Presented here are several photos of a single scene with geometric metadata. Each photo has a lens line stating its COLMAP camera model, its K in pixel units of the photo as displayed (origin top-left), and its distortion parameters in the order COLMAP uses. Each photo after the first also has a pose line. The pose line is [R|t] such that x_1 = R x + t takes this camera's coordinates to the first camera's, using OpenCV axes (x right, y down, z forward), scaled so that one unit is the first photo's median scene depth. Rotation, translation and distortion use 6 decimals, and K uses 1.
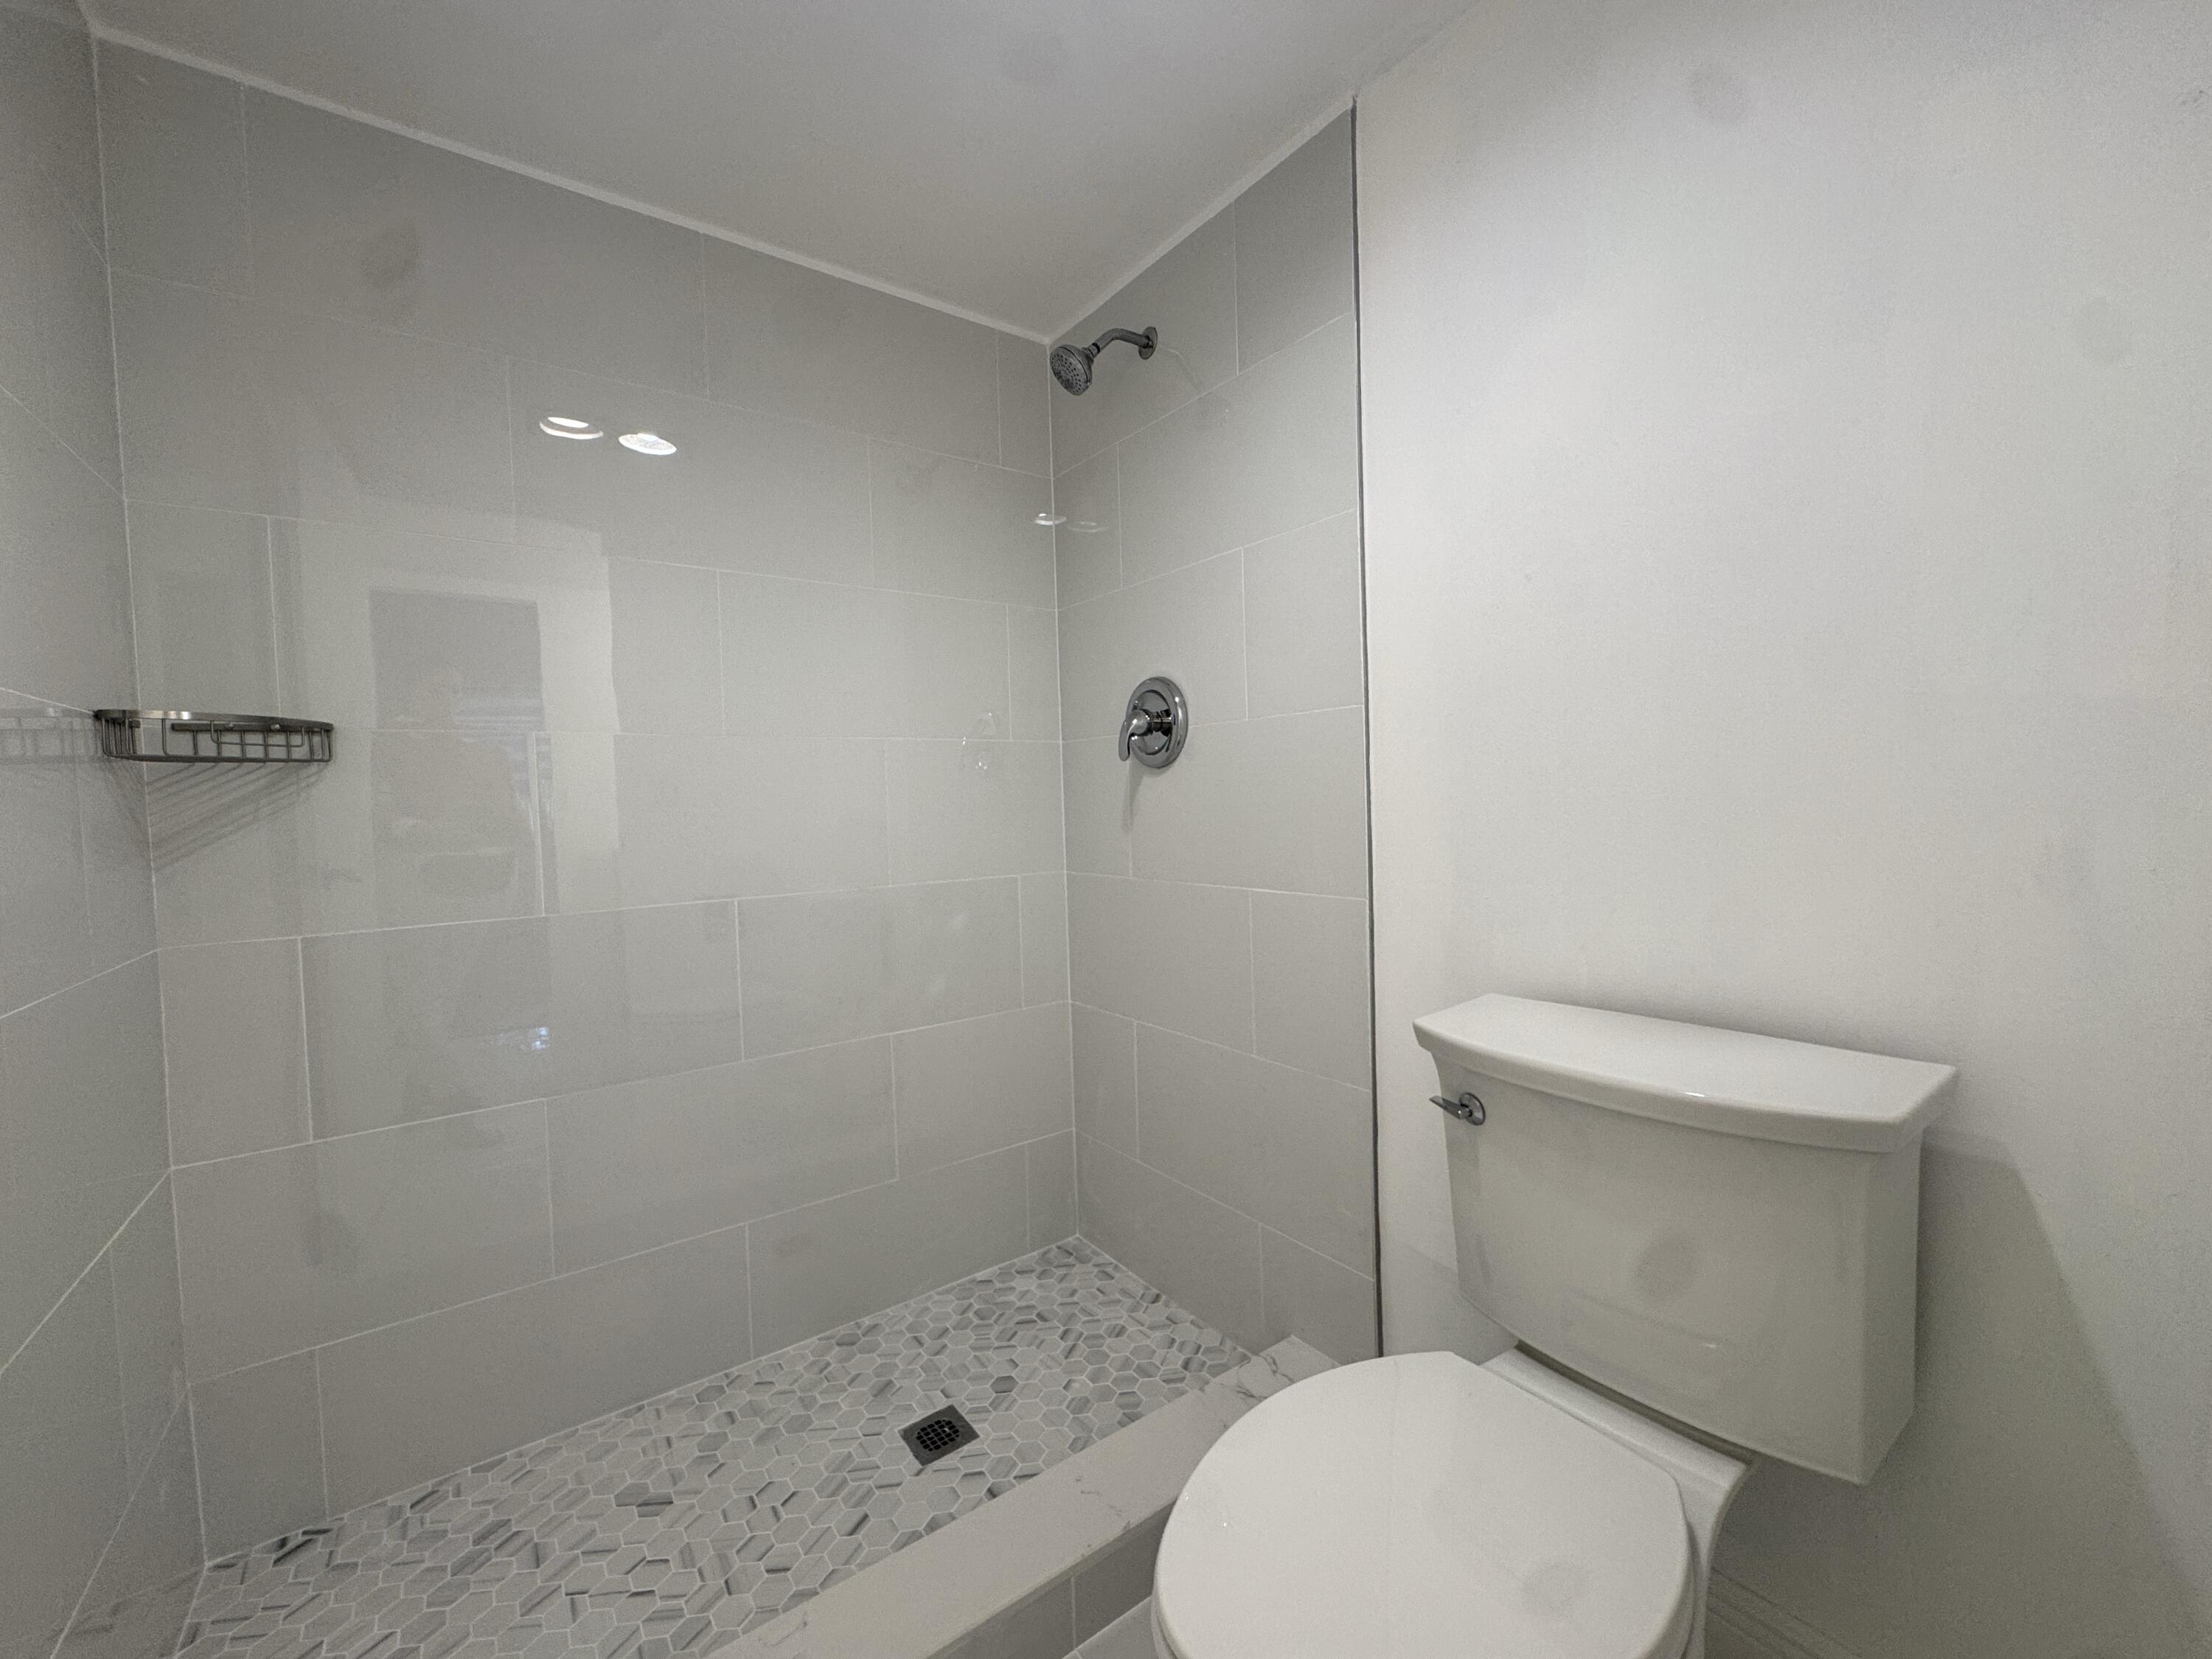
lens RADIAL K [[882.4, 0, 1105.9], [0, 882.4, 826.6], [0, 0, 1]] dist [-0.000437, -0.000134]
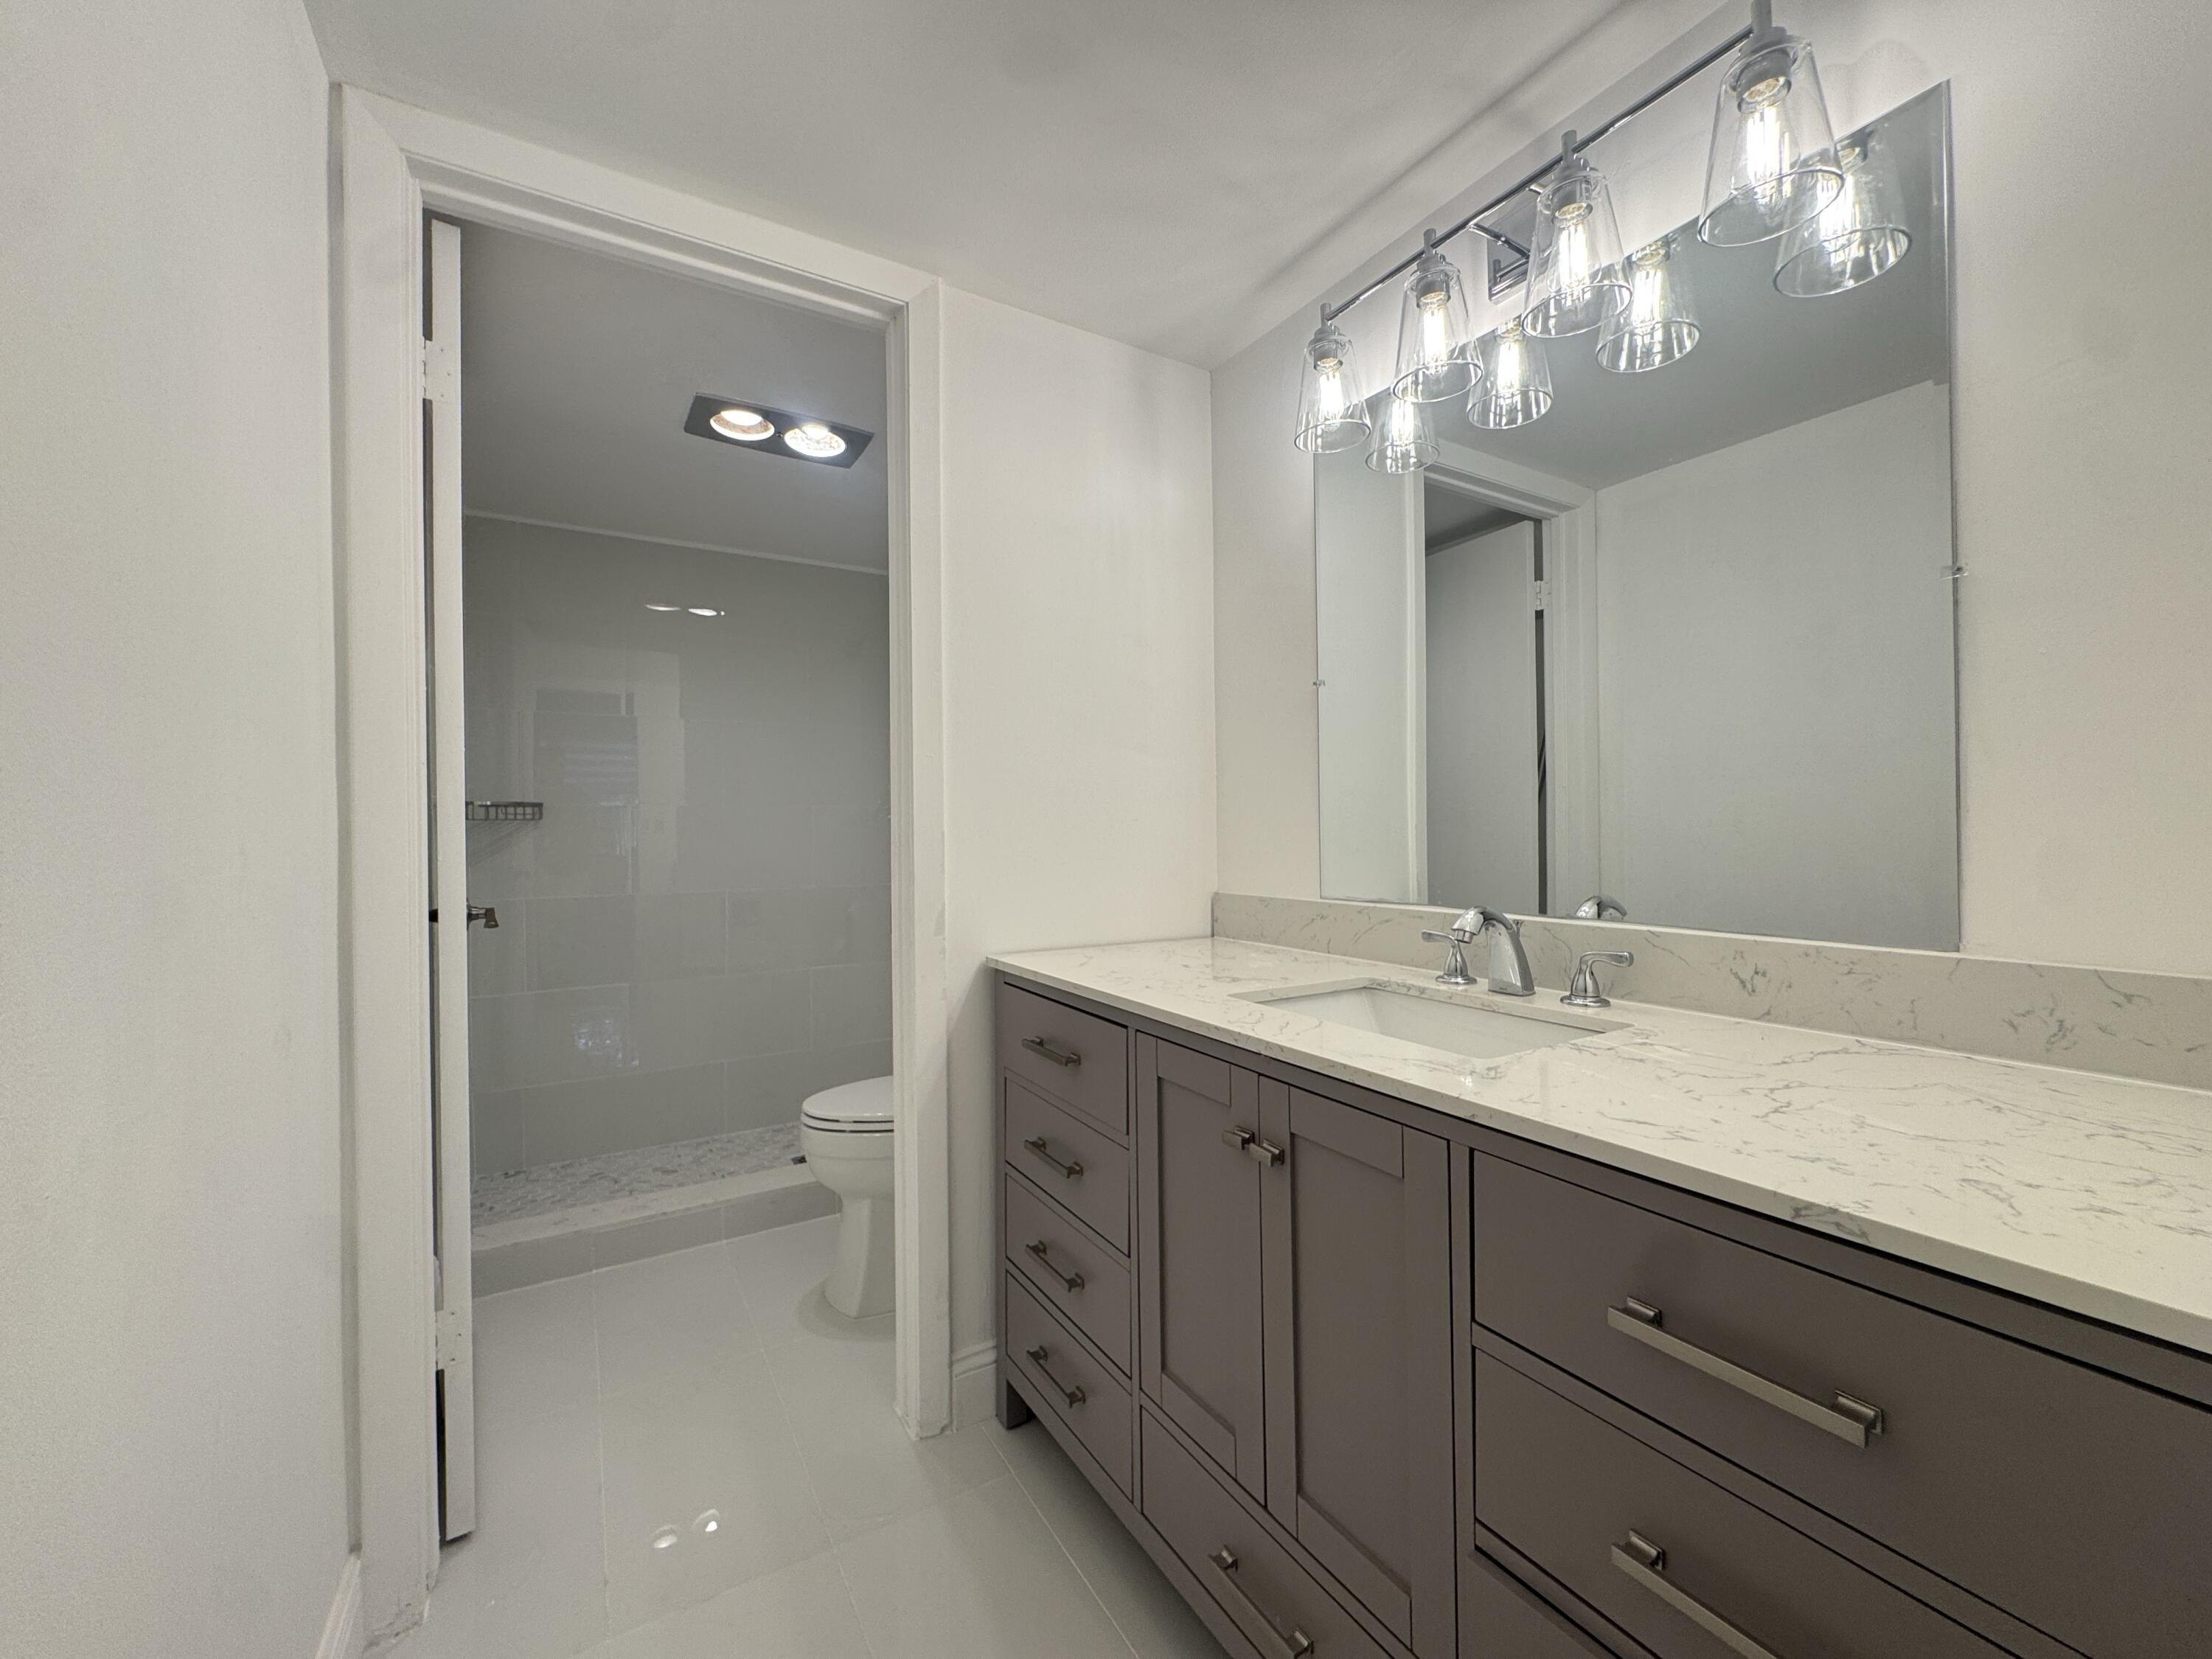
lens RADIAL K [[886.5, 0, 1114.5], [0, 886.5, 828.3], [0, 0, 1]] dist [-0.002444, -0.000443]
pose [[0.996970, 0.019215, -0.075370, 0.706253], [-0.021520, 0.999322, -0.029884, -0.016597], [0.074745, 0.031415, 0.996708, -1.077829]]
